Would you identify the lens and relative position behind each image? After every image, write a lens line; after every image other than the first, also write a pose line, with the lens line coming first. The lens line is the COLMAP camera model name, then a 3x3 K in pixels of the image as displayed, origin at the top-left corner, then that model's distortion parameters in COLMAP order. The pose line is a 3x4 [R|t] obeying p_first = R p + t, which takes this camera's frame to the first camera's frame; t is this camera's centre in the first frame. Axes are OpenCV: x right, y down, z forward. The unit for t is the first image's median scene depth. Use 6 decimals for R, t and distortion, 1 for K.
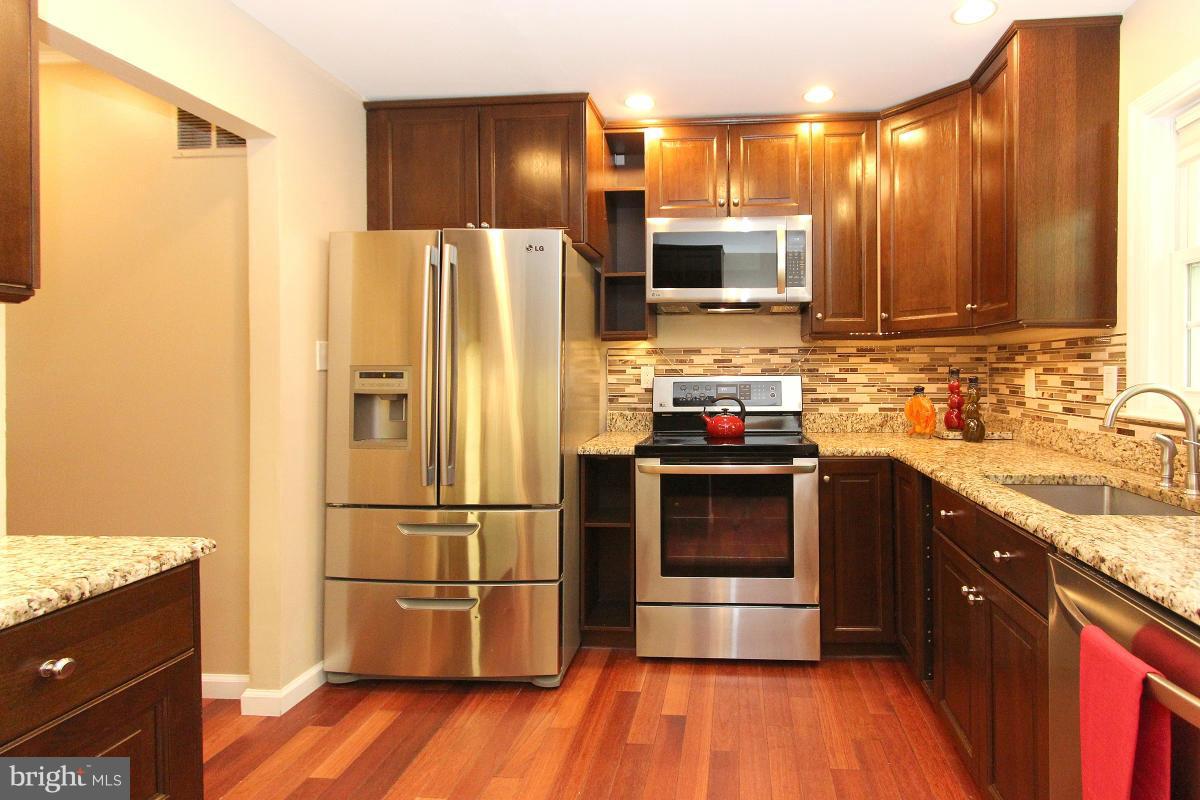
lens RADIAL K [[621.2, 0, 600.0], [0, 621.2, 383.4], [0, 0, 1]] dist [-0.003370, -0.000004]
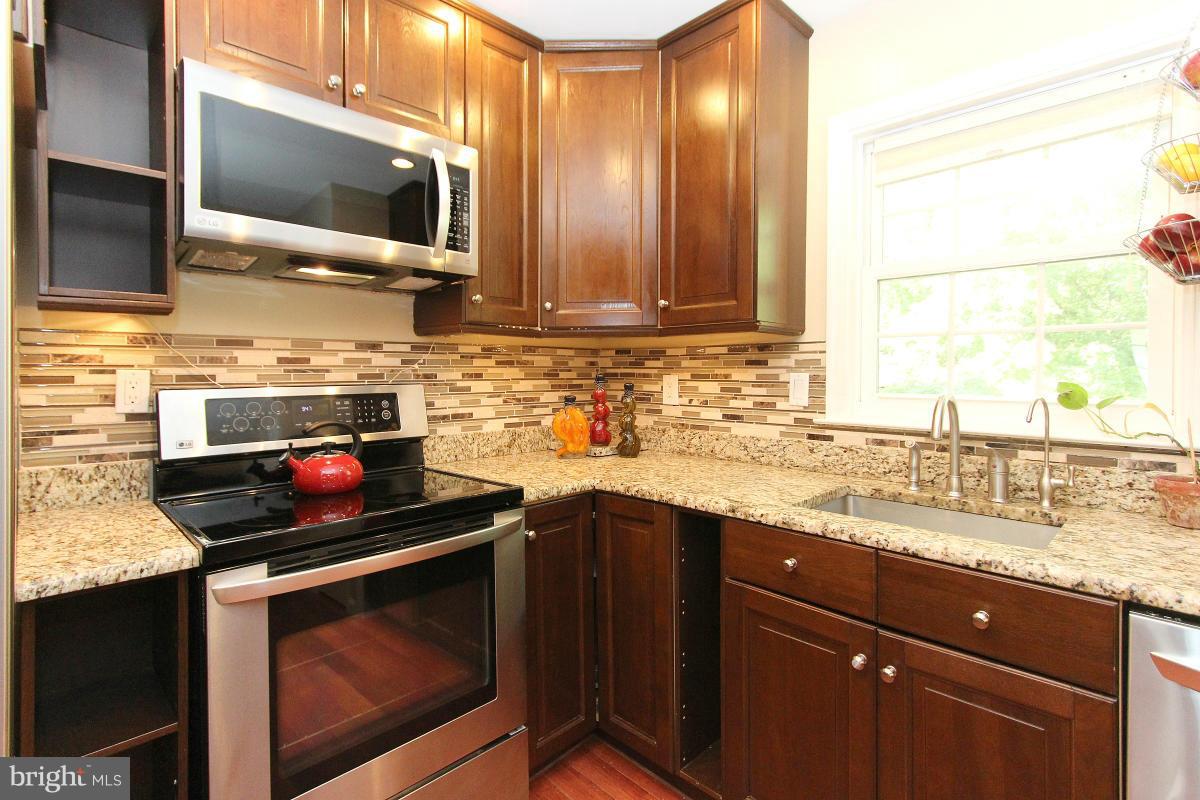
lens RADIAL K [[621.2, 0, 600.0], [0, 621.2, 383.4], [0, 0, 1]] dist [-0.003370, -0.000004]
pose [[0.573413, -0.013356, 0.819158, -0.129809], [0.015250, 0.999868, 0.005627, -0.014493], [-0.819125, 0.009265, 0.573541, 0.458328]]
